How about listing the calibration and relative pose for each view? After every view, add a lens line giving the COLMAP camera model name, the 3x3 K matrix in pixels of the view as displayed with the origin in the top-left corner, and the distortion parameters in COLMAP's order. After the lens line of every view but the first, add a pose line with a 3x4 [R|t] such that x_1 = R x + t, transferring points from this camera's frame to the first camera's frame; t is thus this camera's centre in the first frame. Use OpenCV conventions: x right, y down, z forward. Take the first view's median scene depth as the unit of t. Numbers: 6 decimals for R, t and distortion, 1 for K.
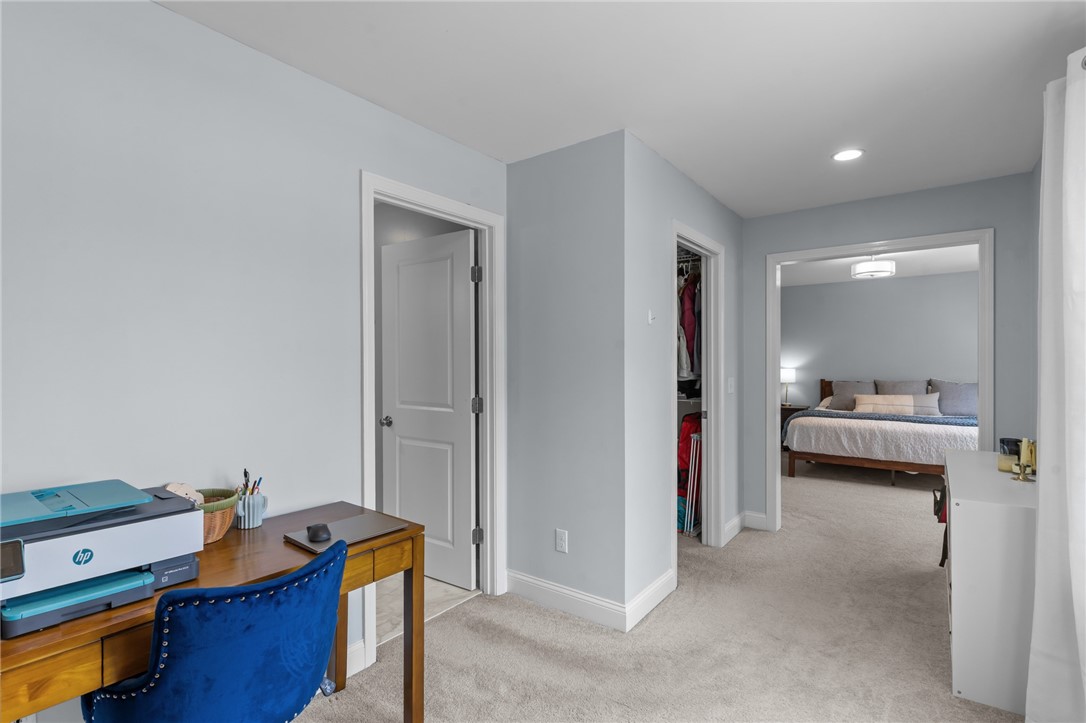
lens RADIAL K [[525.6, 0, 537.6], [0, 525.6, 345.4], [0, 0, 1]] dist [-0.000918, 0.000256]
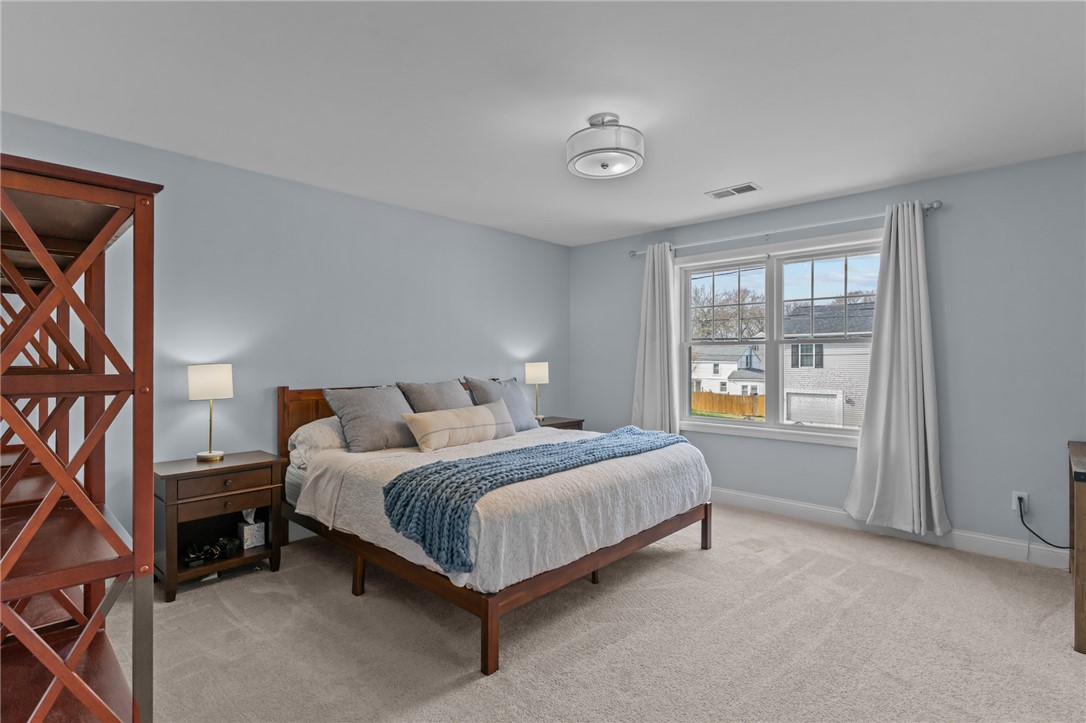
lens RADIAL K [[529.8, 0, 543.0], [0, 529.8, 361.5], [0, 0, 1]] dist [0.001367, 0.000106]
pose [[0.097630, 0.004621, 0.995212, 0.147080], [-0.030852, 0.999523, -0.001615, 0.048825], [-0.994744, -0.030547, 0.097726, 0.968003]]
